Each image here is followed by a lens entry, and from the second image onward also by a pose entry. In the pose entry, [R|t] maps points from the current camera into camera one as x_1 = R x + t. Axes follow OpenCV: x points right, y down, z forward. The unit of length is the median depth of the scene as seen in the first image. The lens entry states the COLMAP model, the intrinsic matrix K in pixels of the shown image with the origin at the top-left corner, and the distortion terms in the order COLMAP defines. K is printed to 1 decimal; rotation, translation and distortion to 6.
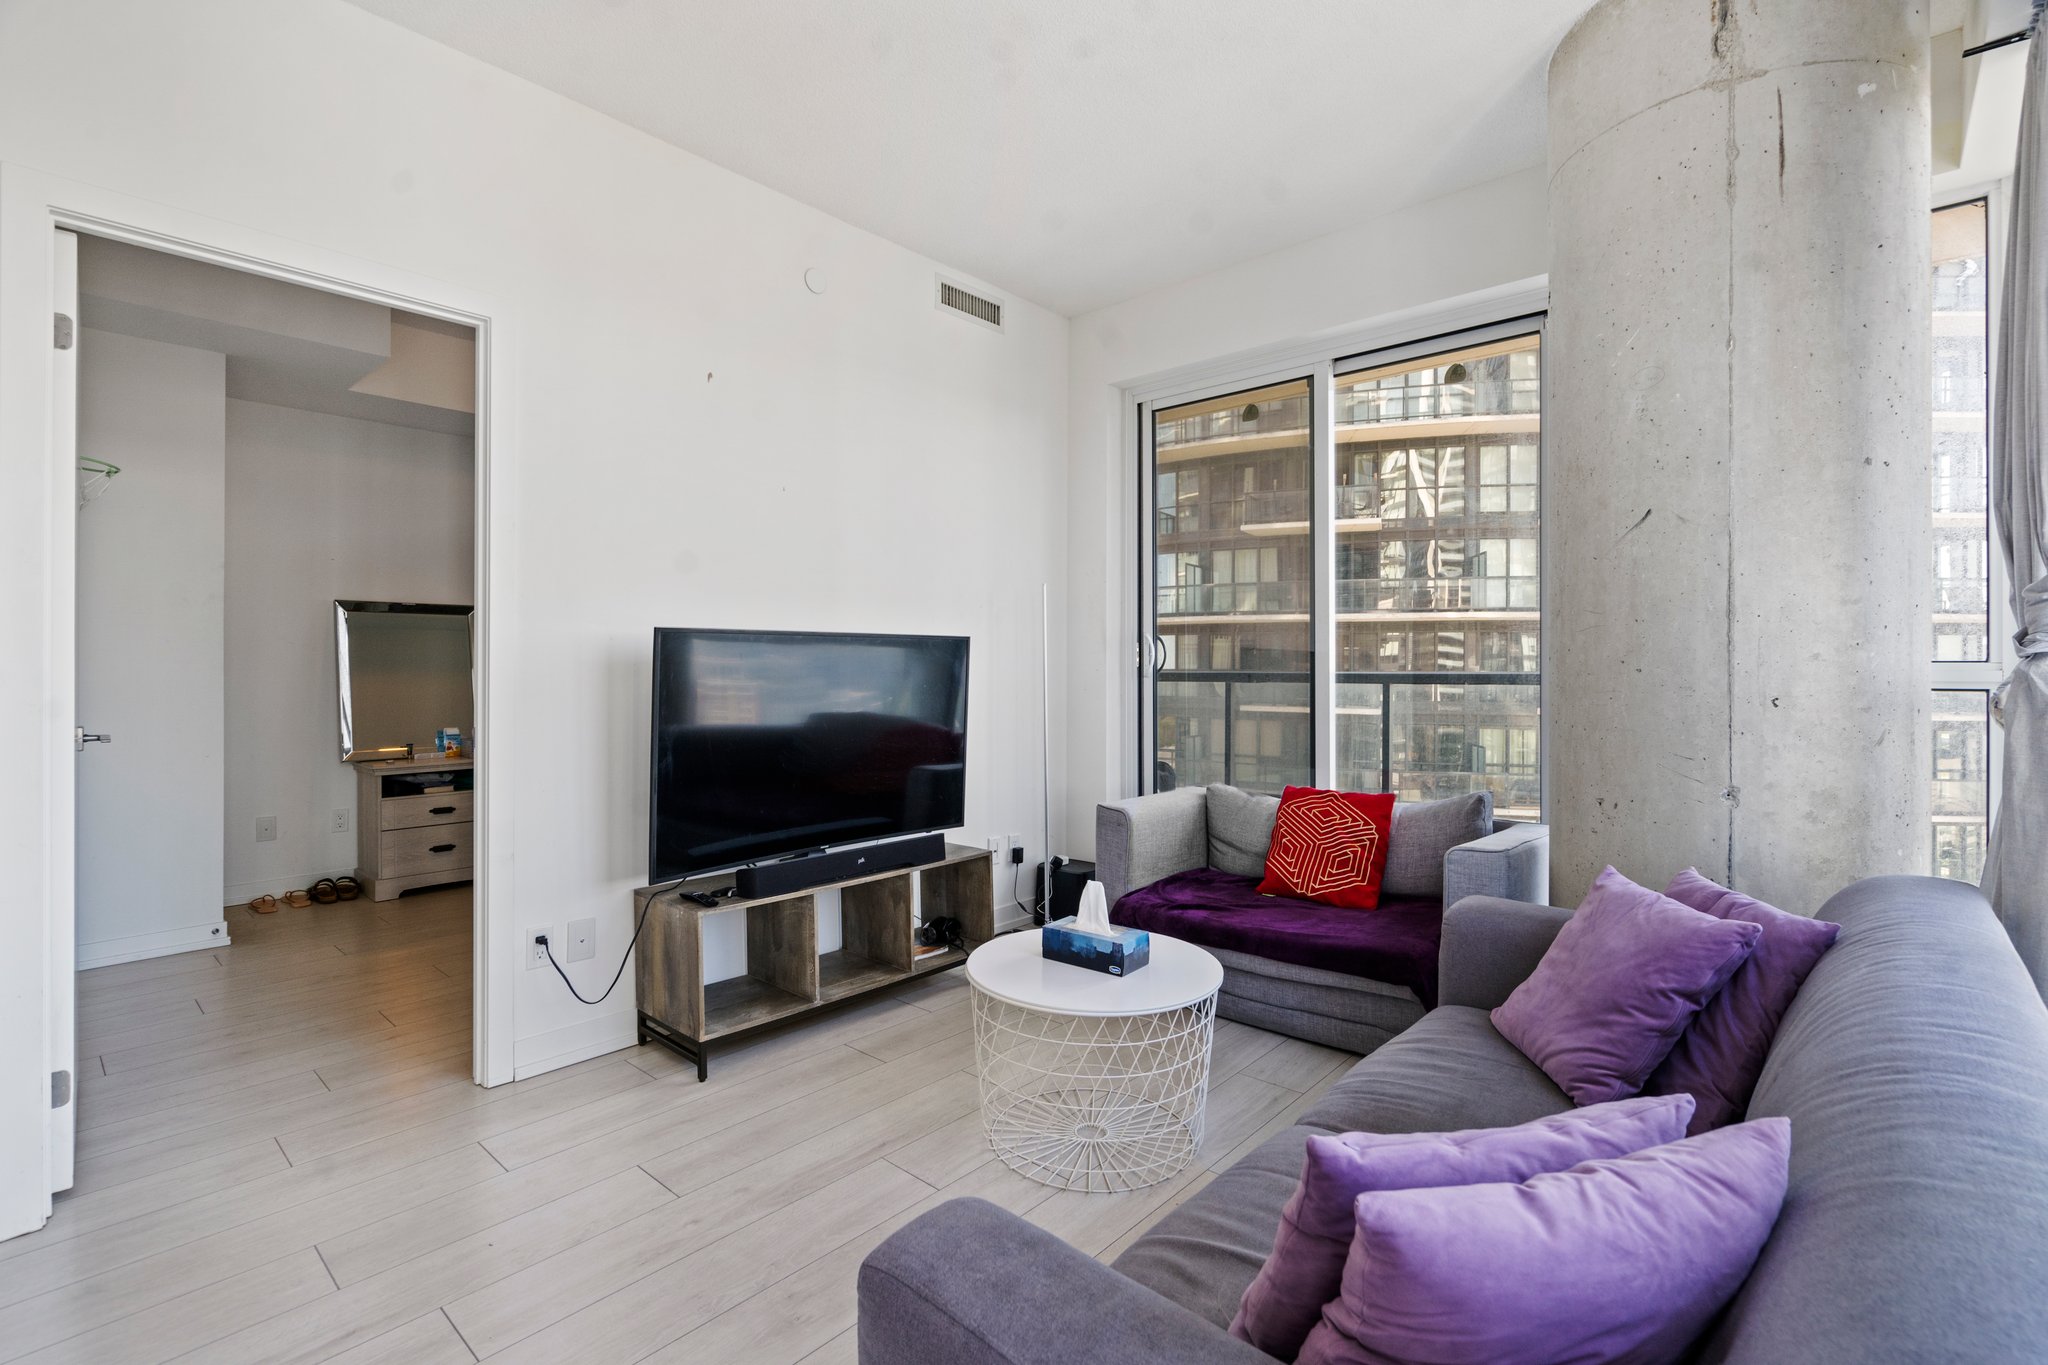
lens RADIAL K [[933.8, 0, 1004.0], [0, 933.8, 670.7], [0, 0, 1]] dist [-0.010111, 0.004370]
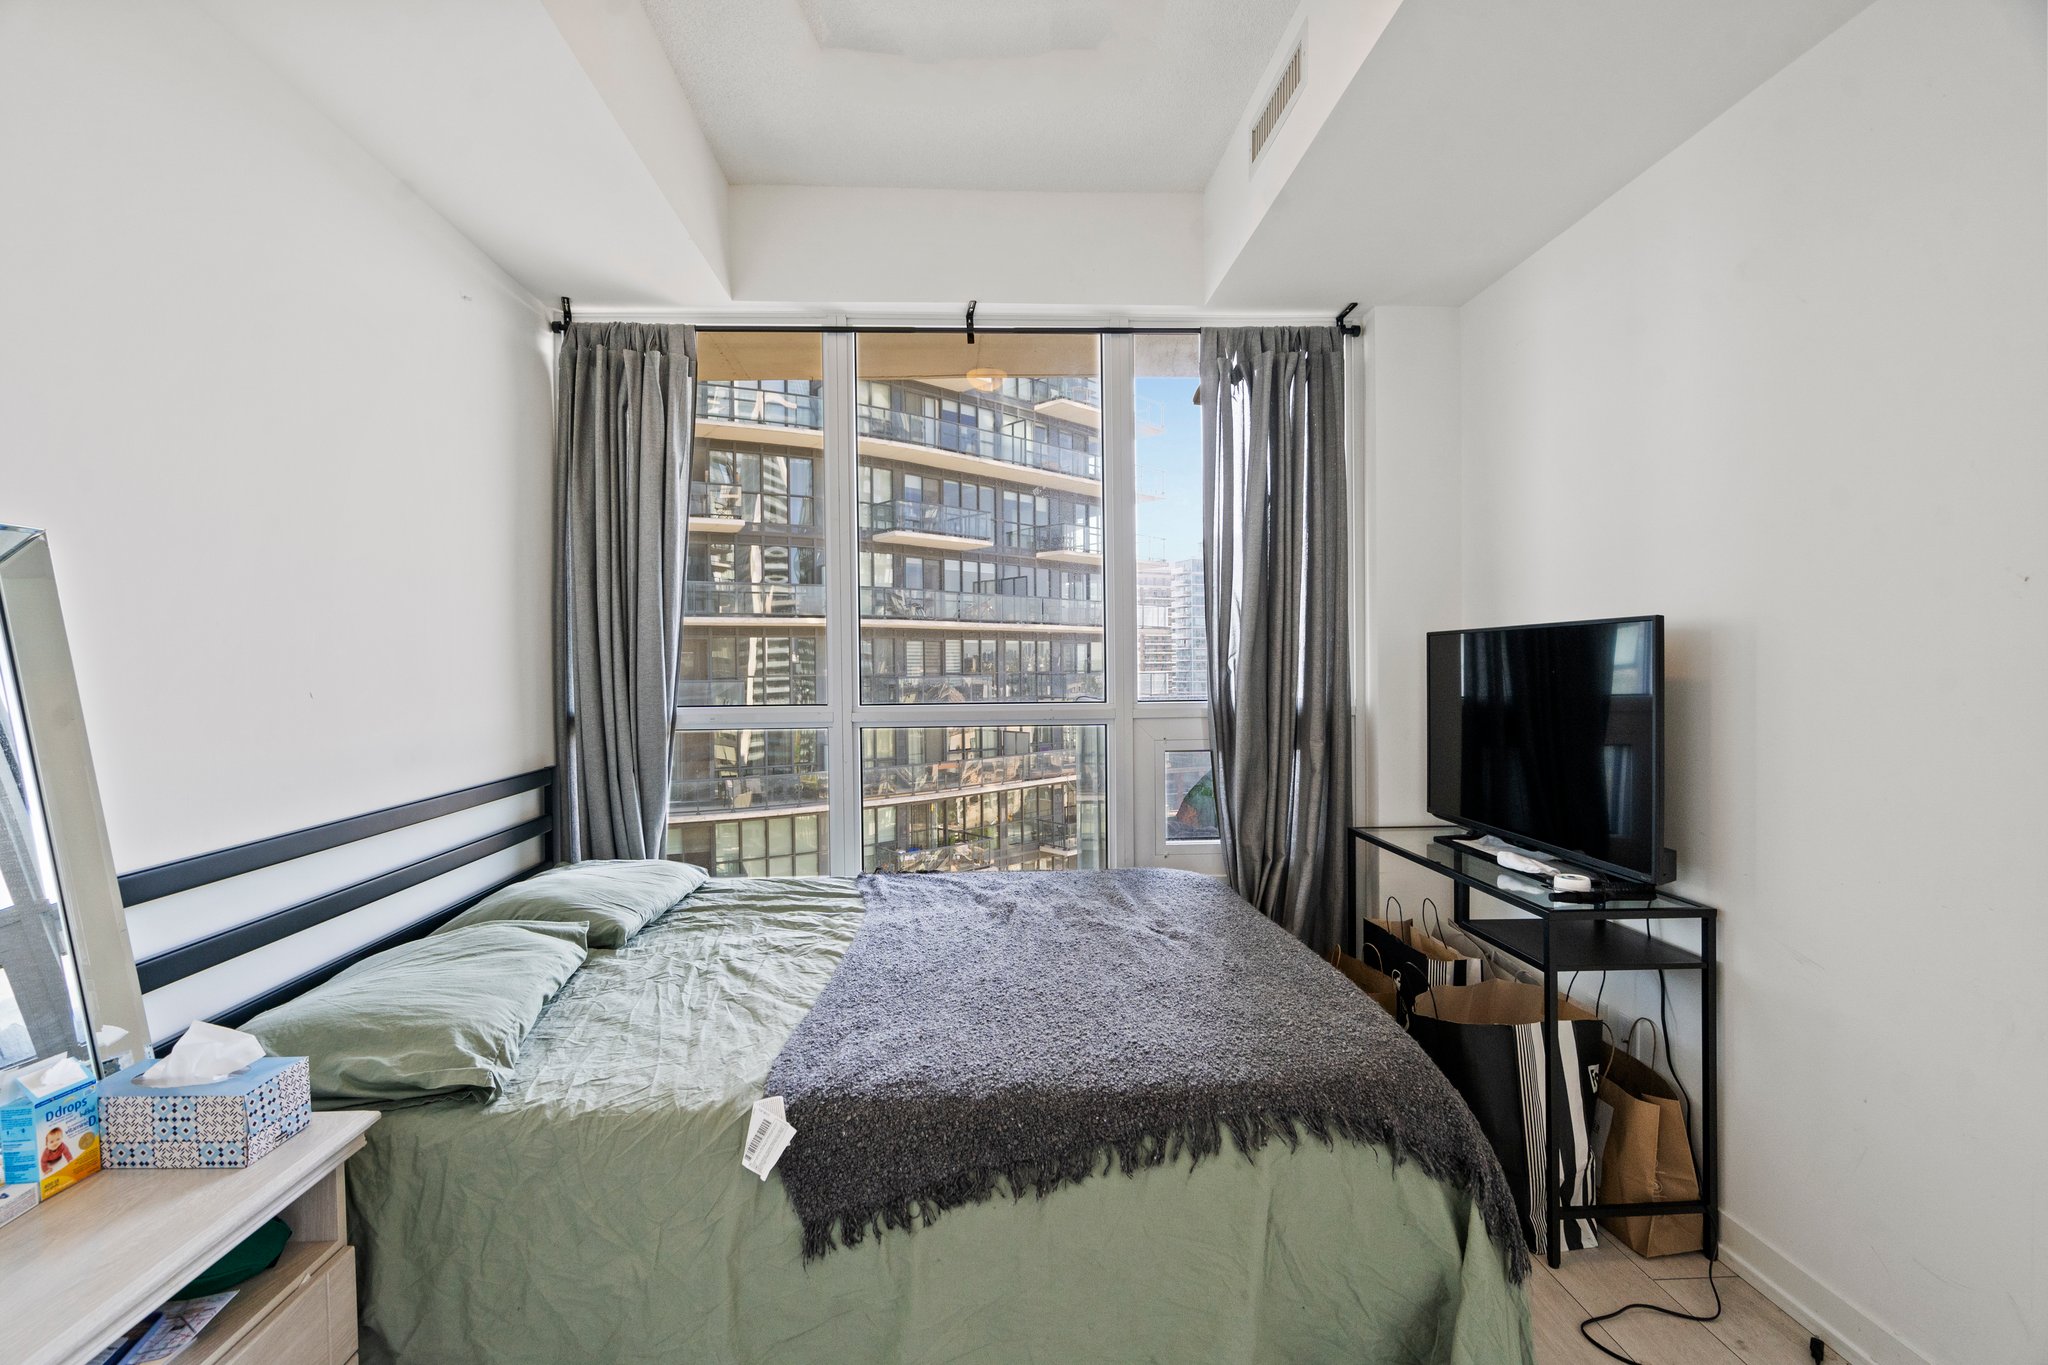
lens RADIAL K [[933.8, 0, 1020.4], [0, 933.8, 673.8], [0, 0, 1]] dist [-0.010111, 0.004370]
pose [[0.688887, -0.015641, 0.724700, -0.635072], [0.015591, 0.999856, 0.006759, -0.033585], [-0.724701, 0.006643, 0.689031, 0.720316]]
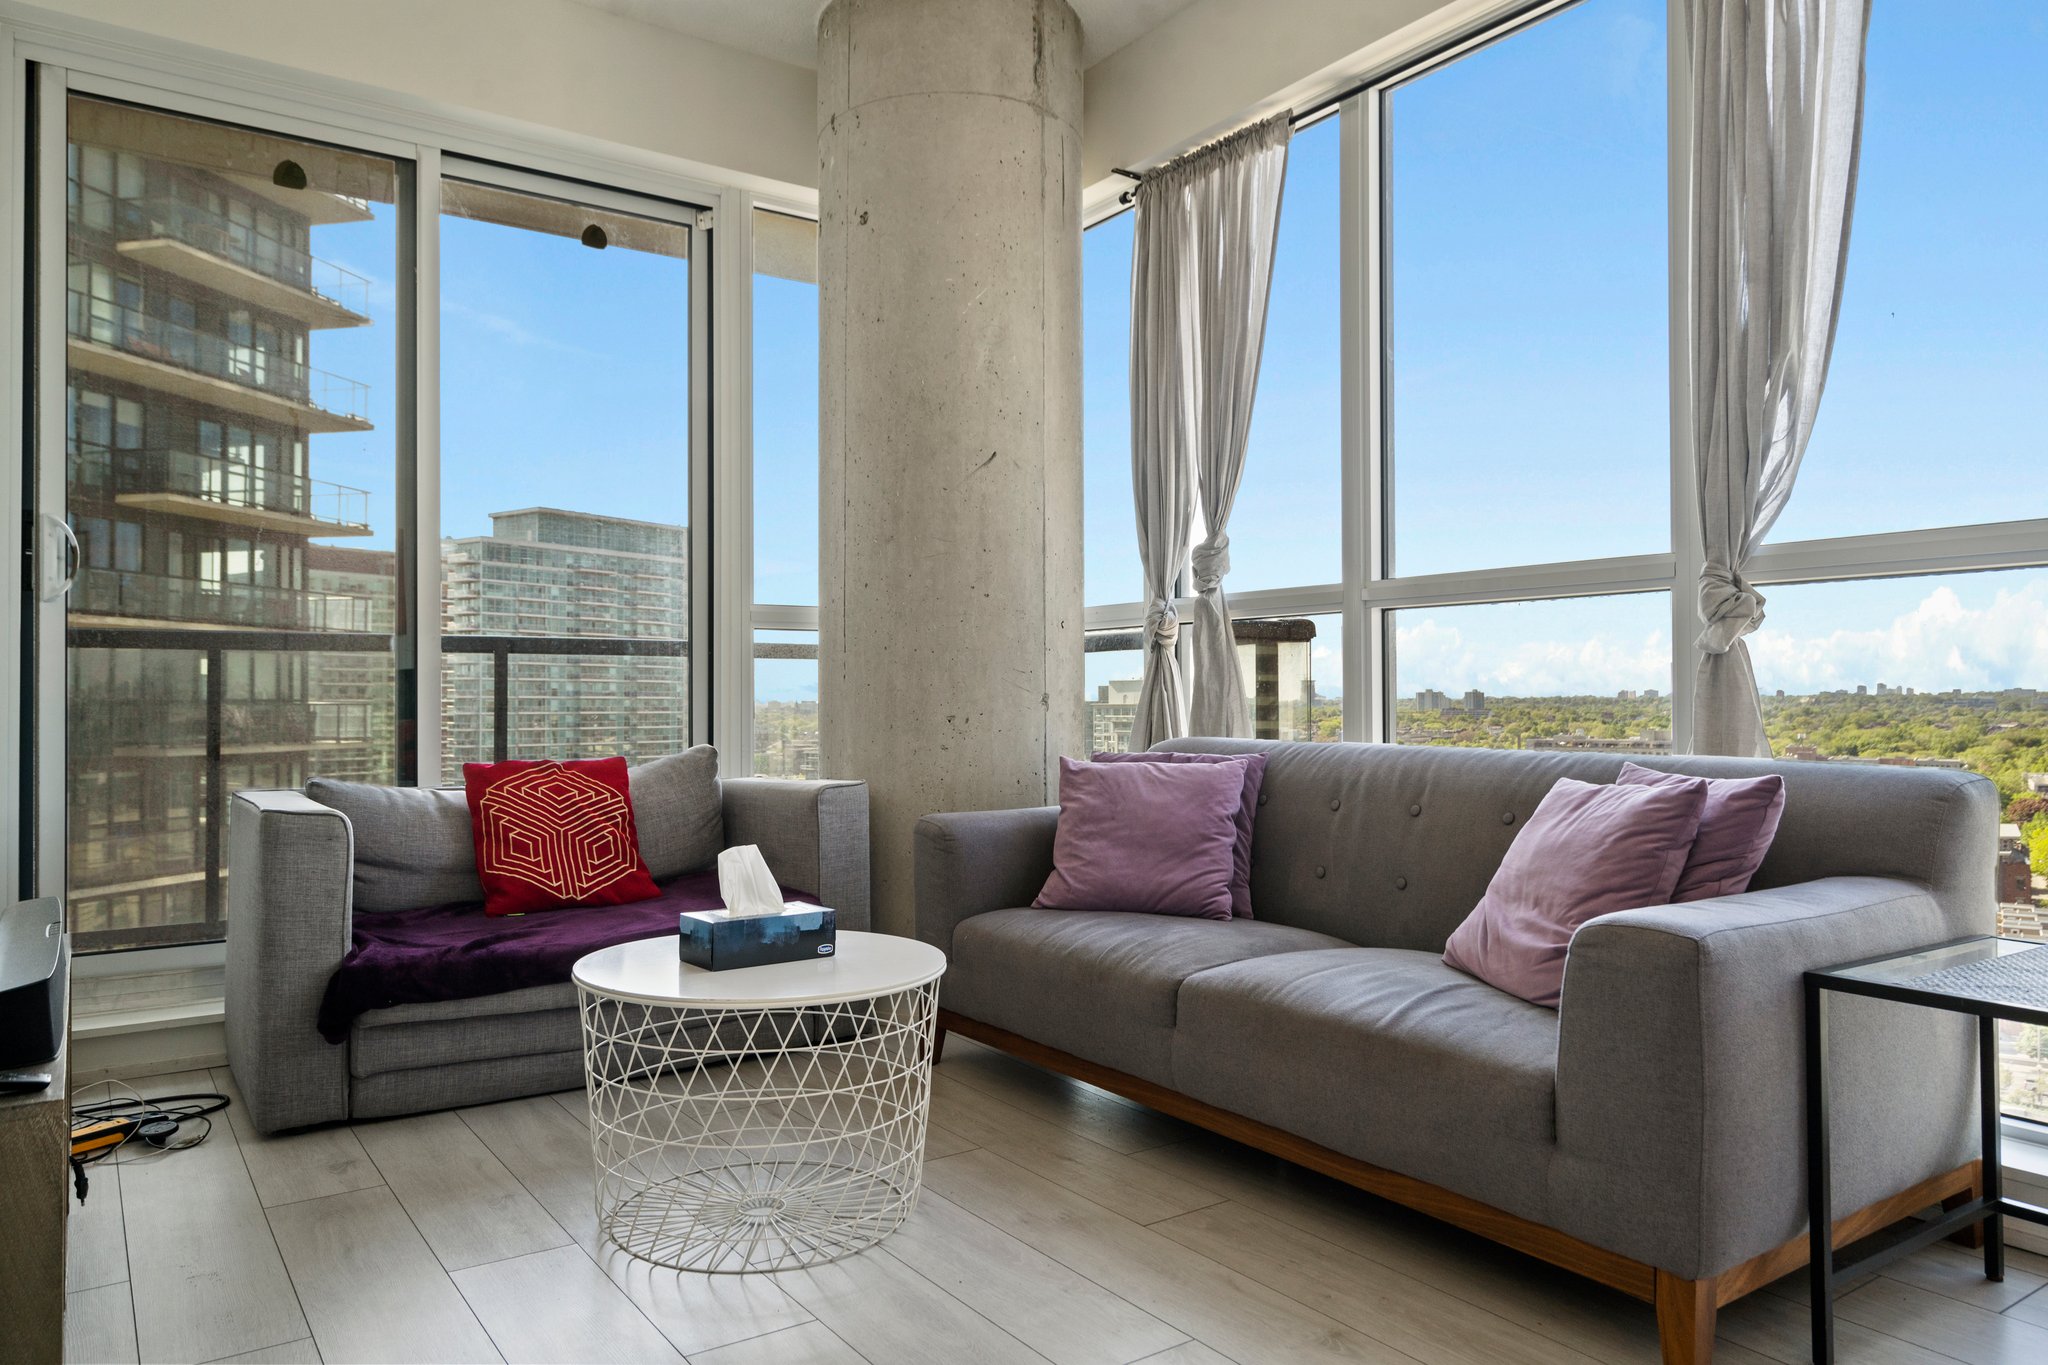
lens RADIAL K [[1369.5, 0, 1005.7], [0, 1369.5, 680.8], [0, 0, 1]] dist [0.002803, 0.007555]
pose [[0.222831, 0.015490, 0.974734, -0.420062], [0.005870, 0.999834, -0.017231, 0.060573], [-0.974839, 0.009561, 0.222703, 0.288934]]
